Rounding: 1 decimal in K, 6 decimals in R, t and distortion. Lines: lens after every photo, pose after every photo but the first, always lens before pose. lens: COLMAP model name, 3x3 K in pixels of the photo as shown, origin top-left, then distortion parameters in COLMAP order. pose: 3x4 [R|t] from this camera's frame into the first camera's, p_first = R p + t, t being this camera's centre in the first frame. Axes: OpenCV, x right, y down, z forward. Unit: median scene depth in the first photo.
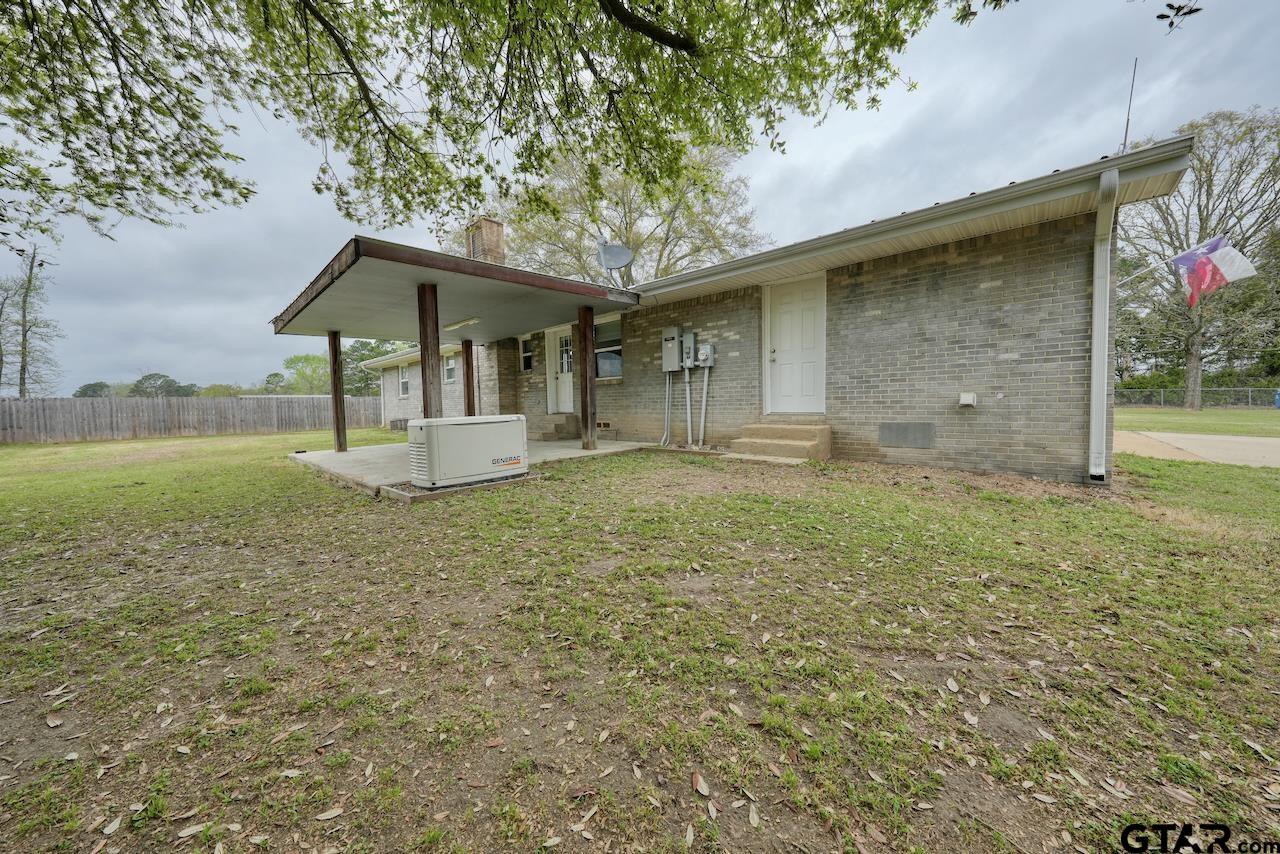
lens RADIAL K [[433.2, 0, 639.0], [0, 433.2, 424.1], [0, 0, 1]] dist [-0.006597, 0.000804]
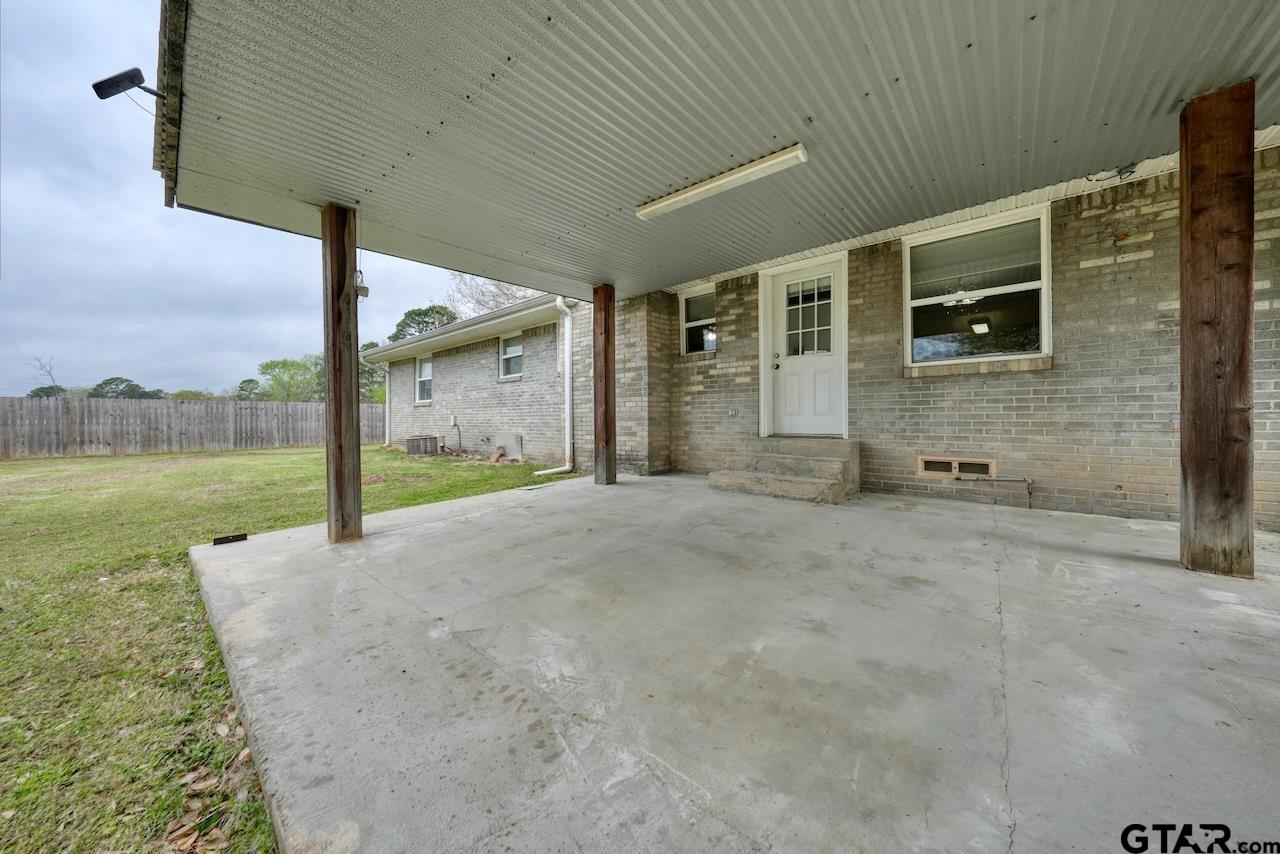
lens RADIAL K [[433.2, 0, 640.8], [0, 433.2, 424.5], [0, 0, 1]] dist [-0.006597, 0.000804]
pose [[0.999225, 0.015228, 0.036308, -0.215269], [-0.014041, 0.999365, -0.032735, -0.011090], [-0.036784, 0.032200, 0.998804, 0.294876]]
